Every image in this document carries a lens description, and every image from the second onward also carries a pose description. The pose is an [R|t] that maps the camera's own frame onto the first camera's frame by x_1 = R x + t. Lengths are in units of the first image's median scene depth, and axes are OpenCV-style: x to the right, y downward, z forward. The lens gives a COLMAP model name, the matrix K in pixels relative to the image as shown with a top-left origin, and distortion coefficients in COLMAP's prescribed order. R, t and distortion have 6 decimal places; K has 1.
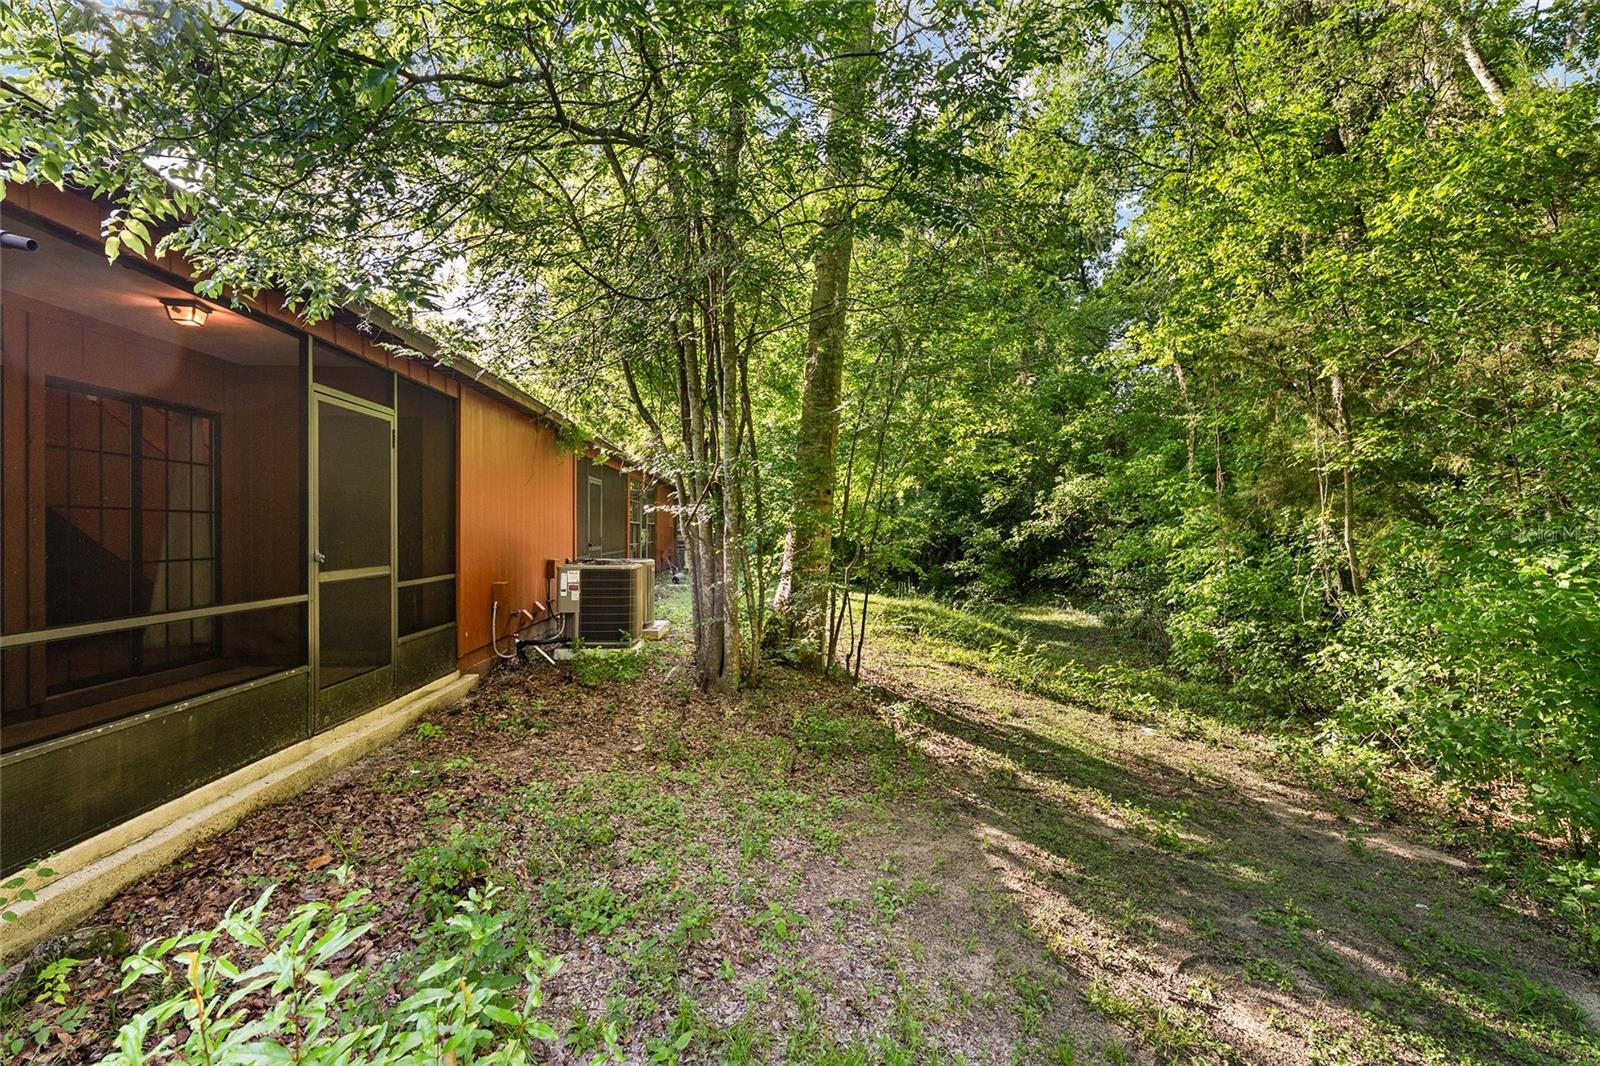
lens RADIAL K [[684.7, 0, 797.9], [0, 684.7, 533.7], [0, 0, 1]] dist [-0.008663, -0.000170]
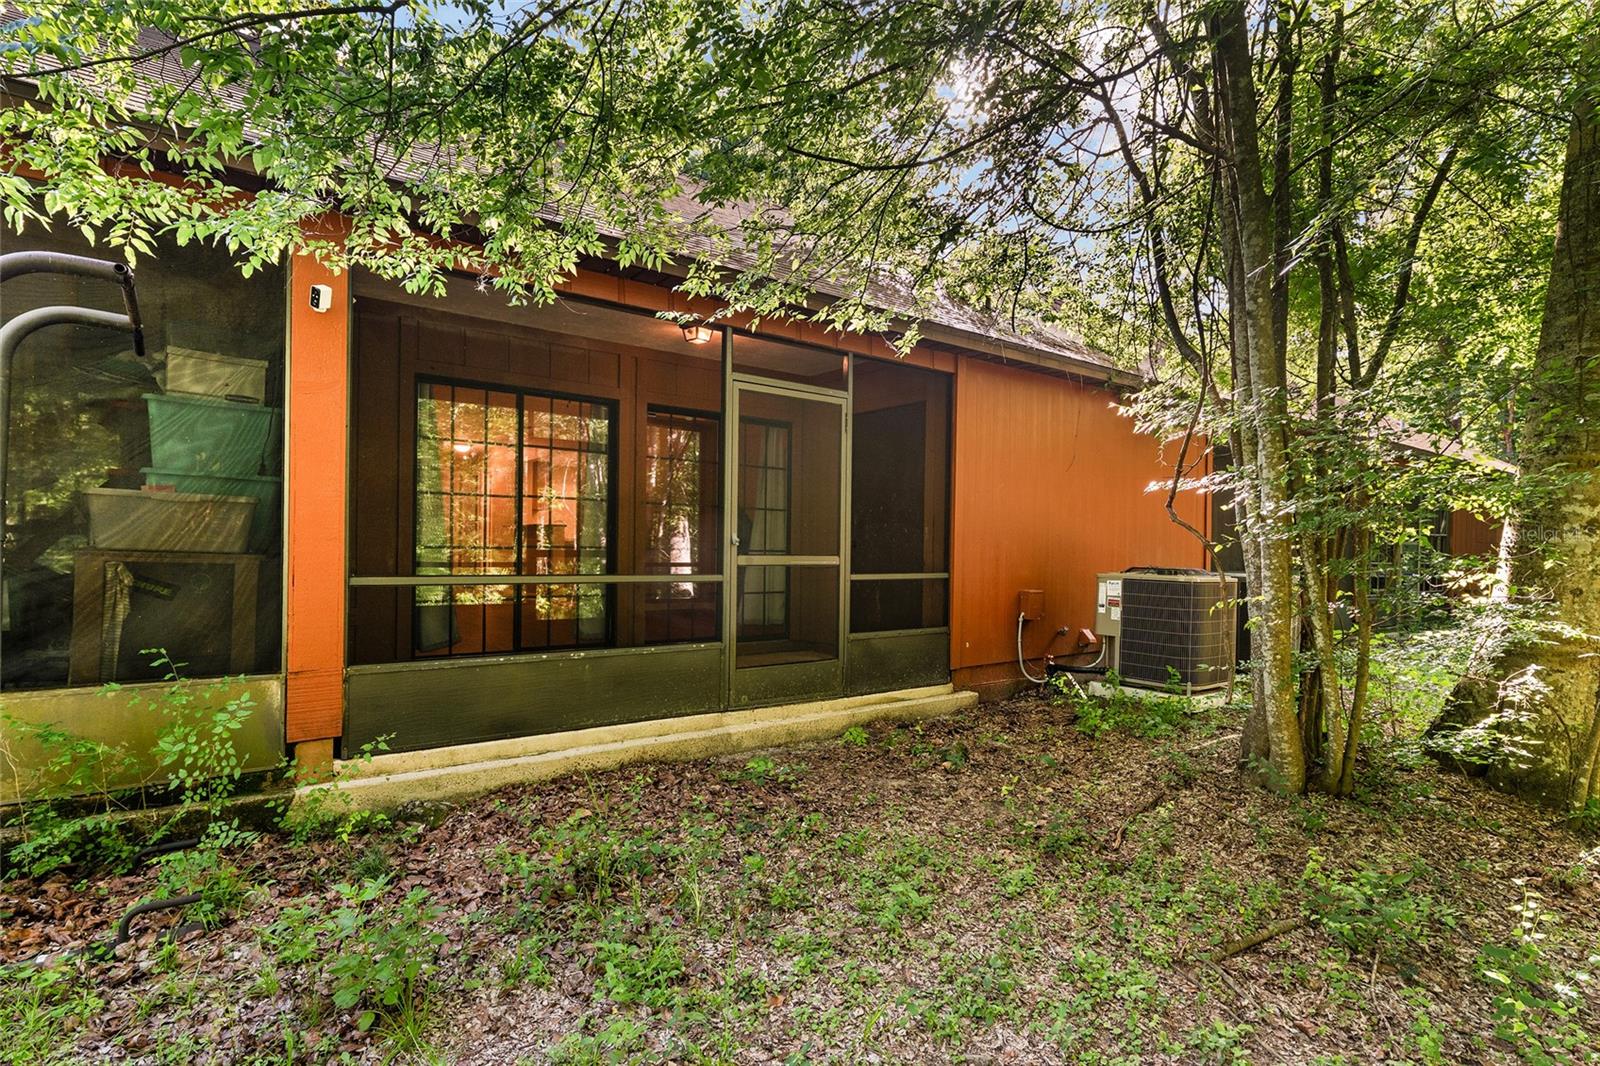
lens RADIAL K [[786.1, 0, 802.5], [0, 786.1, 553.3], [0, 0, 1]] dist [-0.000490, -0.000229]
pose [[0.558794, 0.015194, -0.829167, 0.282362], [-0.017977, 0.999819, 0.006206, 0.036500], [0.829111, 0.011438, 0.558966, 0.339828]]
